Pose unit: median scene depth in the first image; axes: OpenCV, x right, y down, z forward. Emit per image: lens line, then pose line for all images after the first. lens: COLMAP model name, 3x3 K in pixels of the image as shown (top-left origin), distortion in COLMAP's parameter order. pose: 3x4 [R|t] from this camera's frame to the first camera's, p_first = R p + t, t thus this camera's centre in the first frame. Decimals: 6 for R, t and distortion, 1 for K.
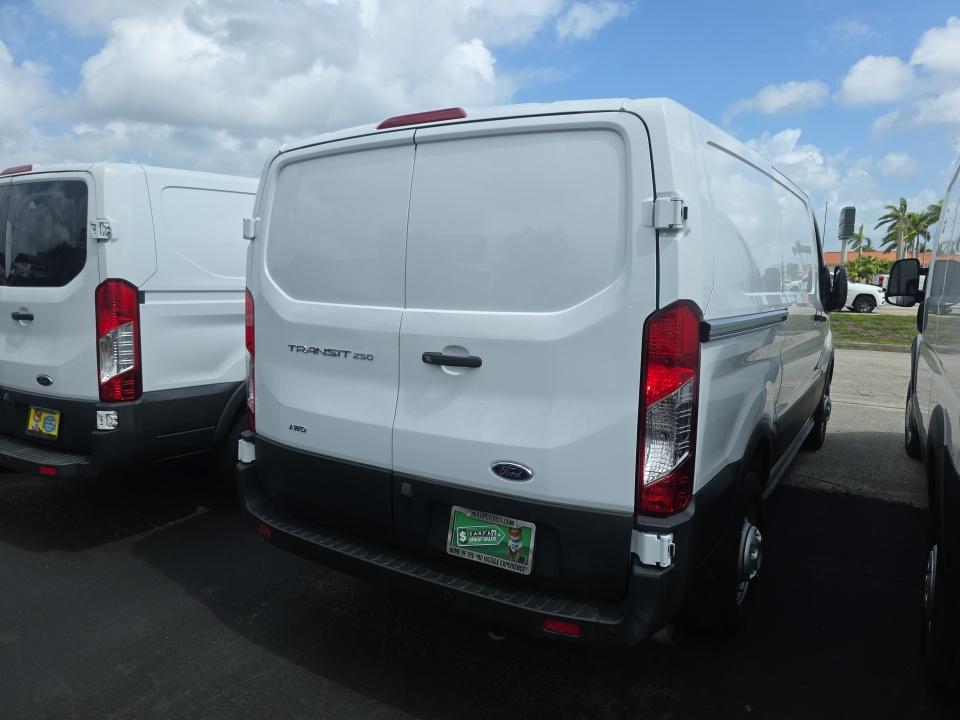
lens RADIAL K [[633.9, 0, 484.8], [0, 633.9, 353.2], [0, 0, 1]] dist [0.053965, -0.050592]
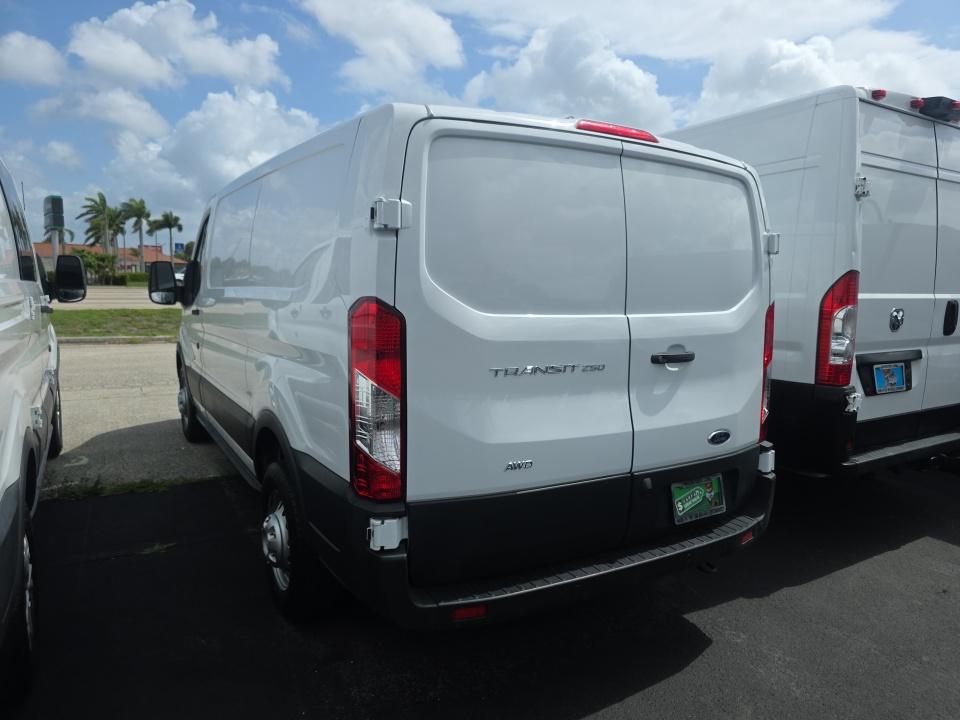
lens RADIAL K [[651.3, 0, 476.1], [0, 651.3, 367.1], [0, 0, 1]] dist [0.056878, -0.057089]
pose [[0.458983, -0.118613, 0.880492, -1.242714], [0.093652, 0.991986, 0.084814, -0.104704], [-0.883495, 0.043532, 0.466413, 0.757016]]
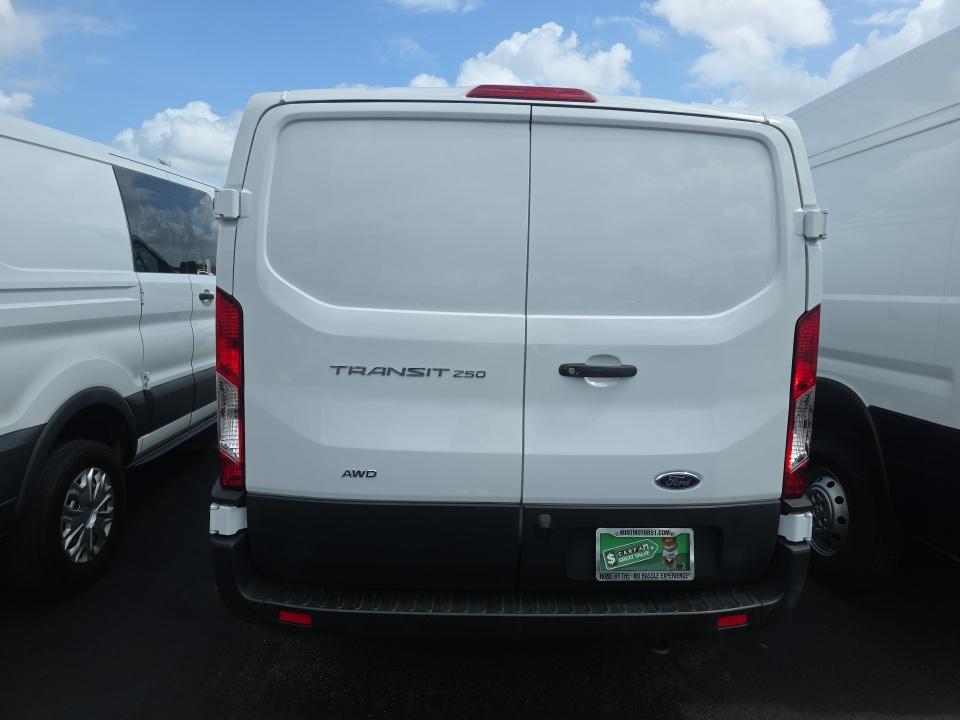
lens RADIAL K [[651.3, 0, 476.1], [0, 651.3, 367.1], [0, 0, 1]] dist [0.056878, -0.057089]
pose [[0.827488, -0.067277, 0.557439, -0.713747], [0.051494, 0.997705, 0.043972, -0.044204], [-0.559118, -0.007681, 0.829053, 0.317566]]
